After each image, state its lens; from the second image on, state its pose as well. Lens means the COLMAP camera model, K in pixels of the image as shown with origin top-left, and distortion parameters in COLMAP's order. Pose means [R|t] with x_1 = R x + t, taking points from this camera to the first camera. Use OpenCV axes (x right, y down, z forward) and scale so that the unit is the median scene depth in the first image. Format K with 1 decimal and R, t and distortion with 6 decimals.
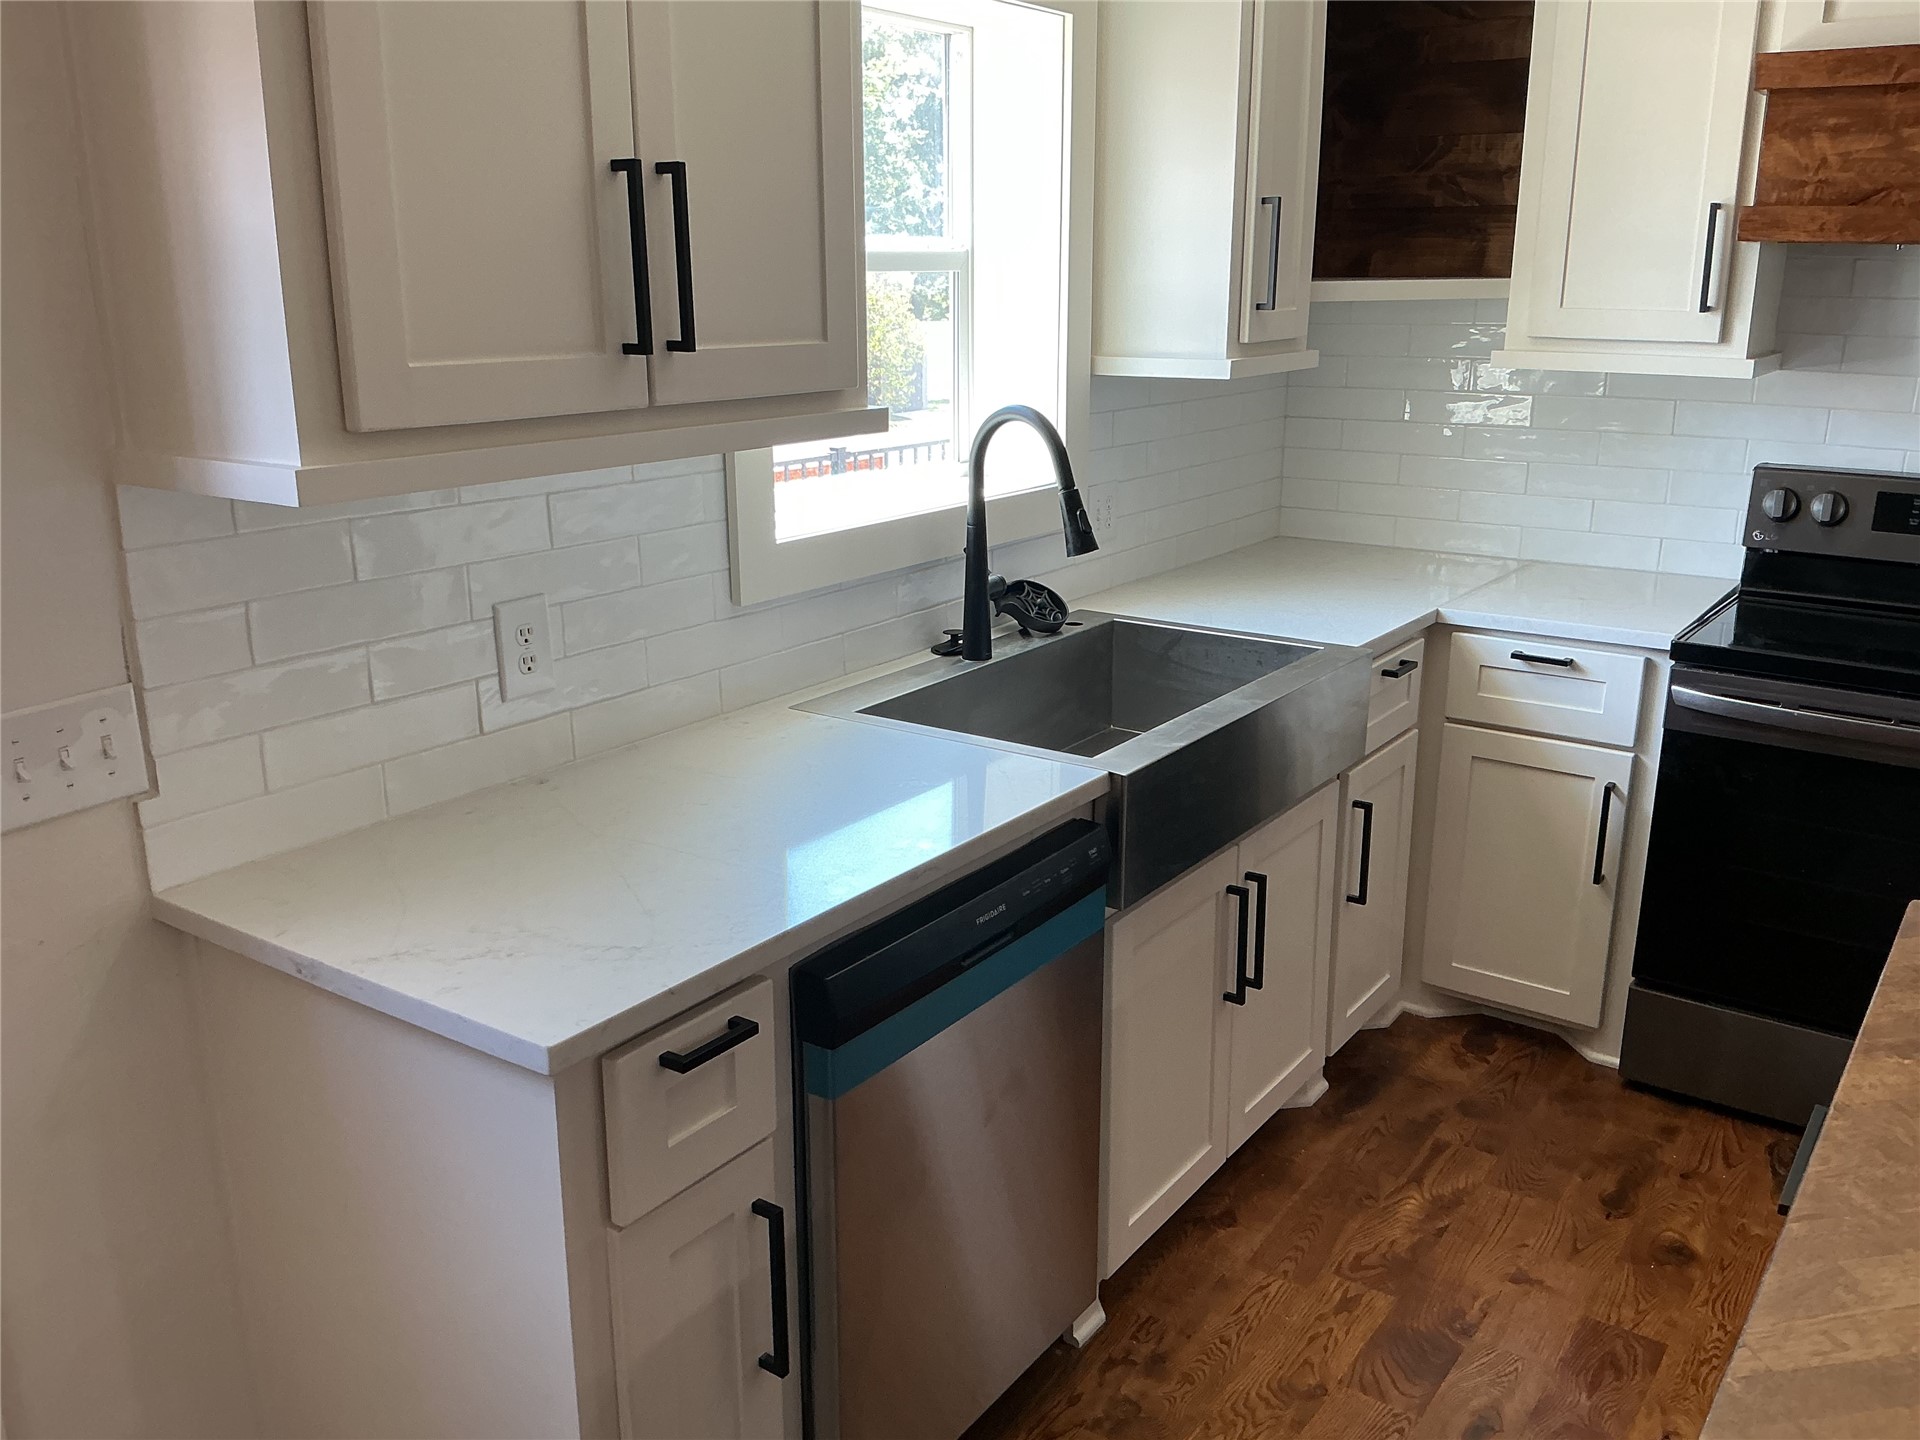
lens RADIAL K [[1593.5, 0, 960.1], [0, 1593.5, 713.3], [0, 0, 1]] dist [0.155179, -0.335500]
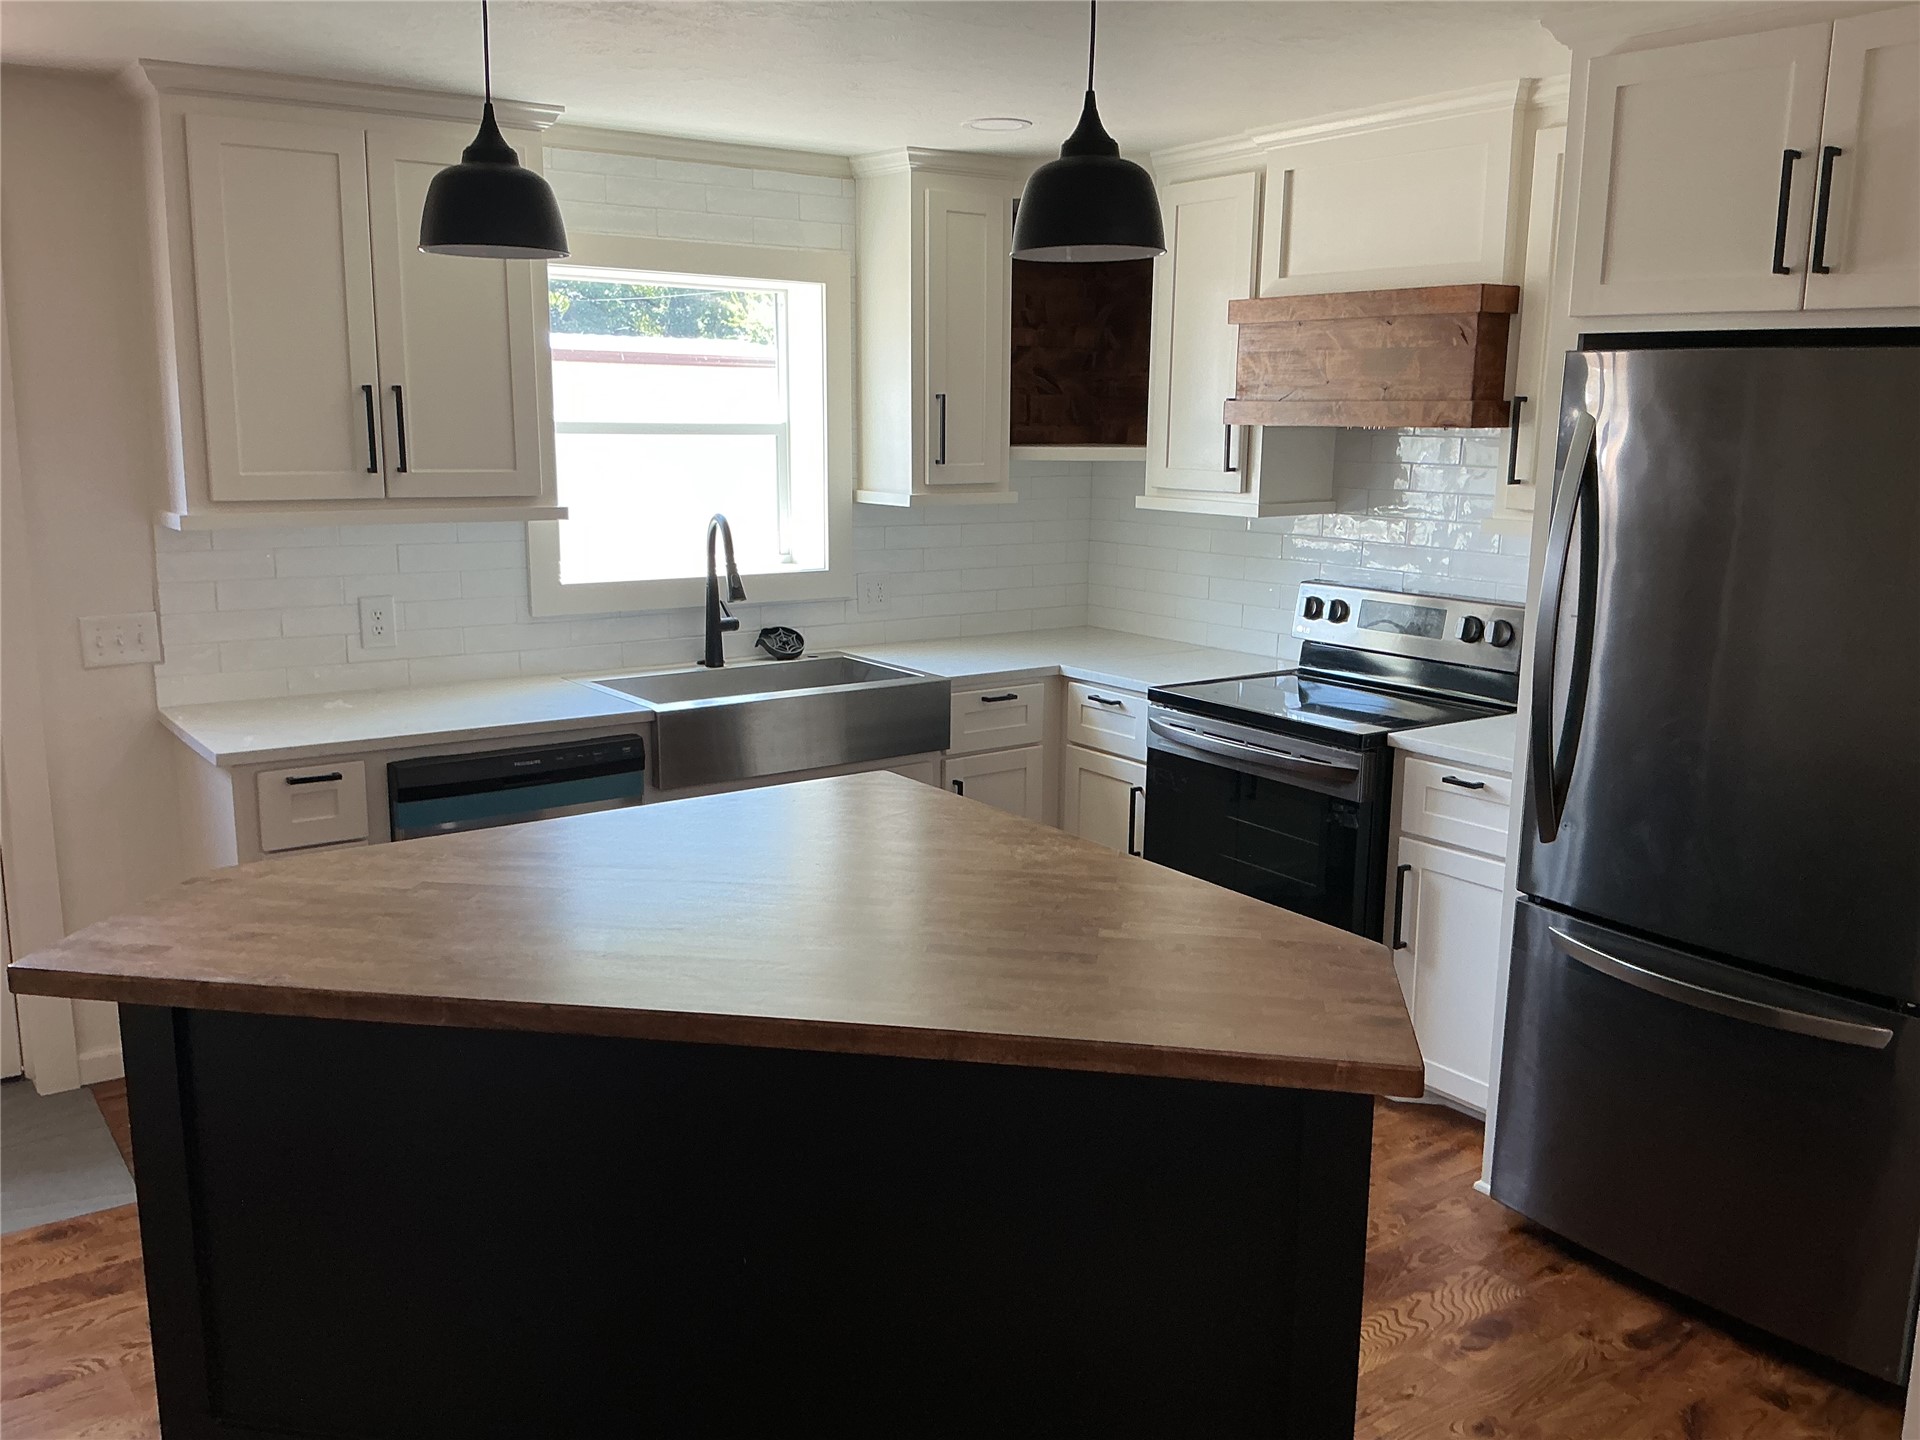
lens RADIAL K [[1593.5, 0, 960.1], [0, 1593.5, 713.3], [0, 0, 1]] dist [0.155179, -0.335500]
pose [[0.944705, 0.069377, -0.320498, 0.749933], [-0.097403, 0.992620, -0.072237, 0.103165], [0.313122, 0.099460, 0.944491, -0.449111]]
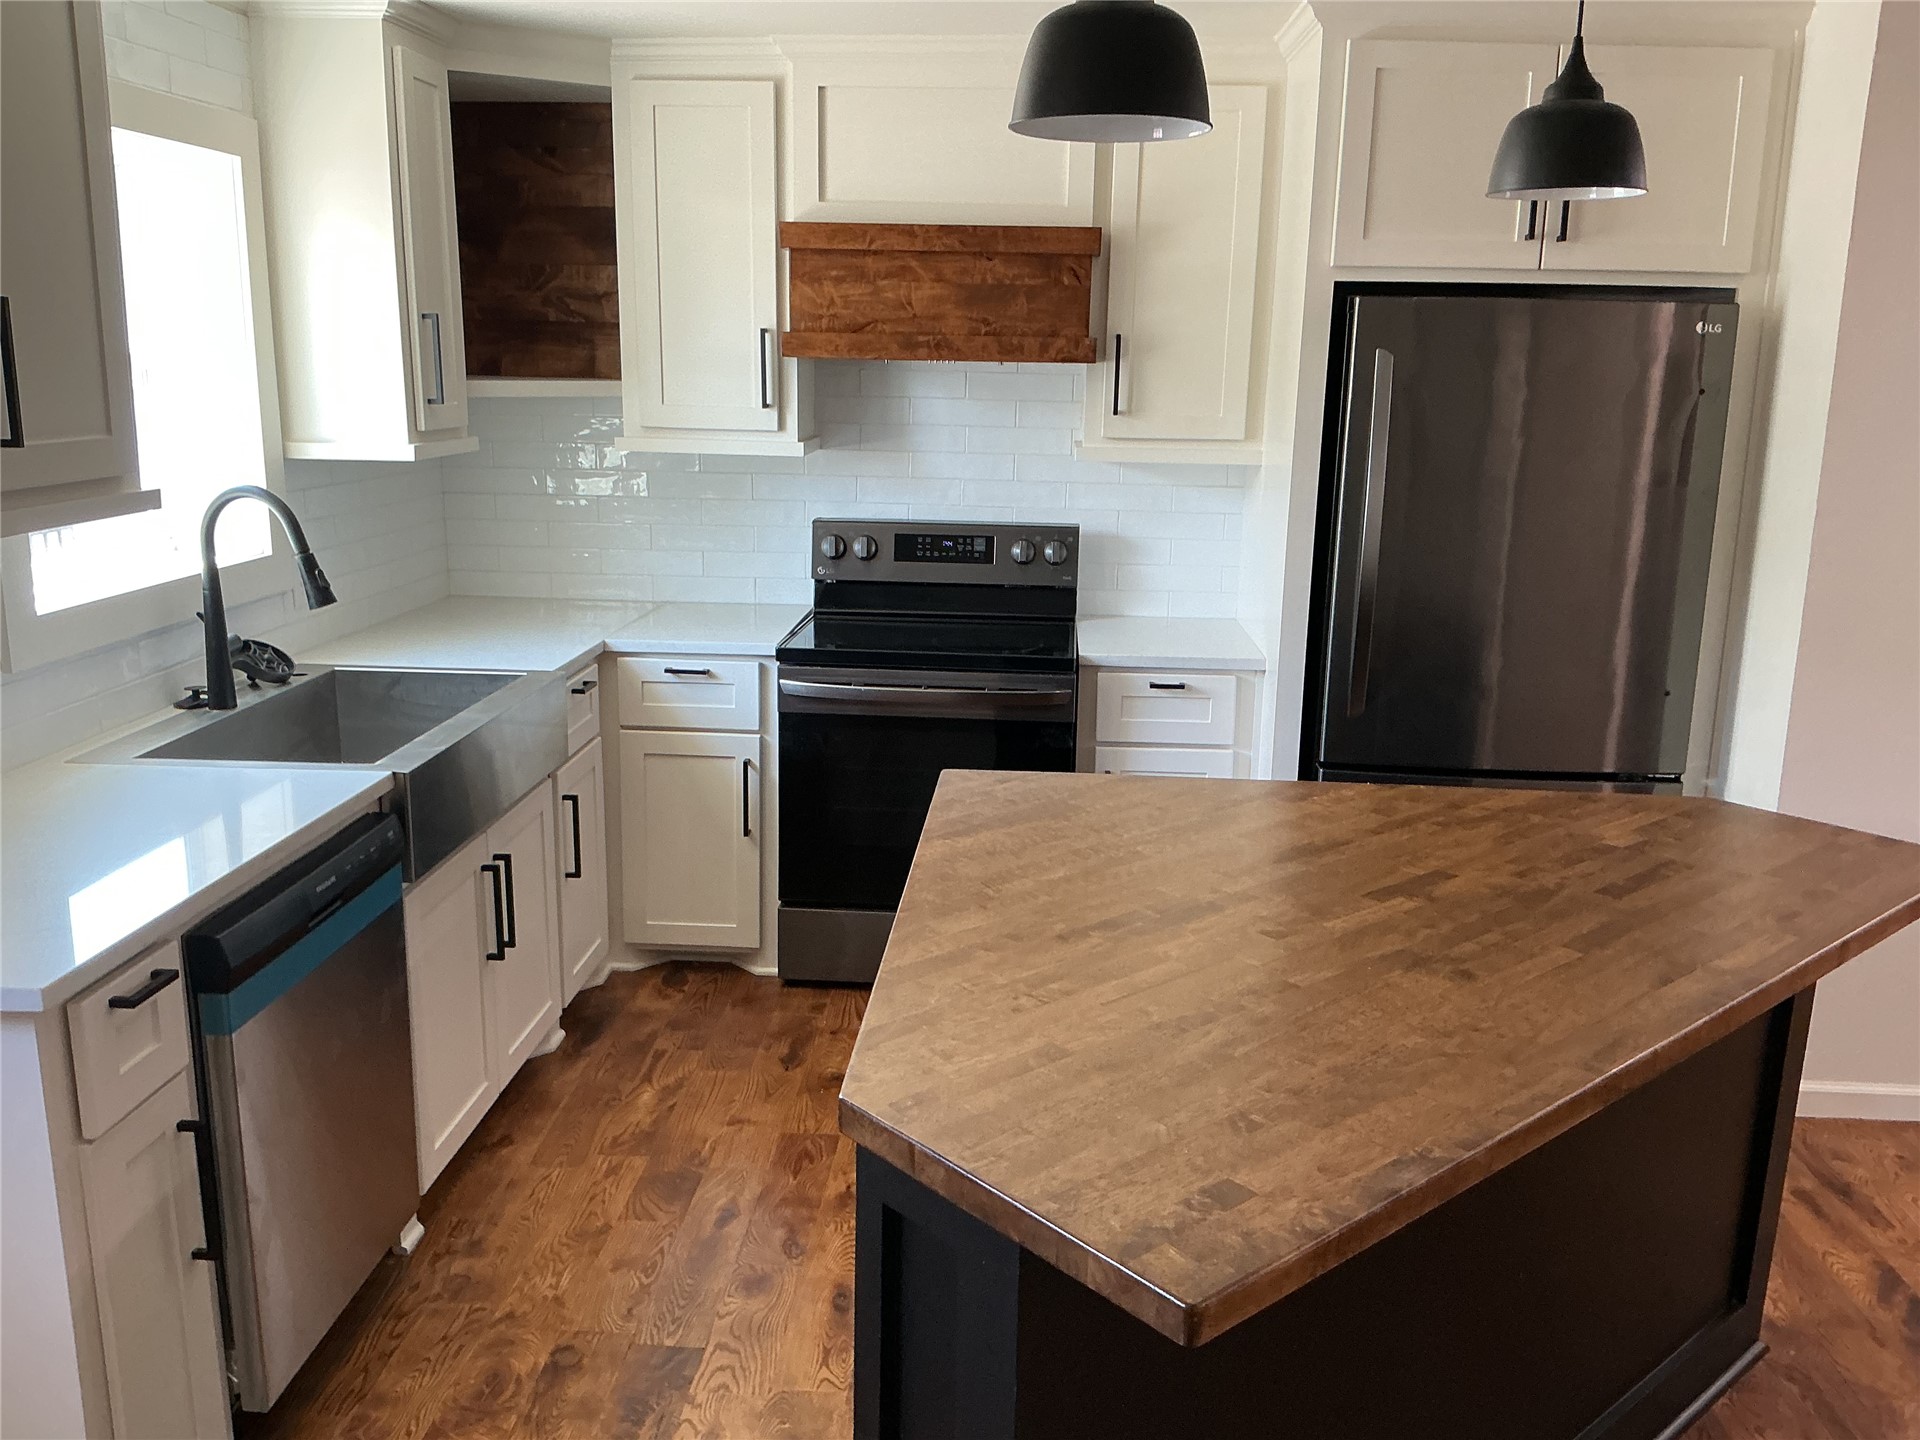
lens RADIAL K [[1593.5, 0, 960.1], [0, 1593.5, 713.3], [0, 0, 1]] dist [0.155179, -0.335500]
pose [[0.850737, -0.102461, 0.515508, -0.131292], [0.127307, 0.991779, -0.012970, 0.047973], [-0.509940, 0.076662, 0.856787, -0.233953]]
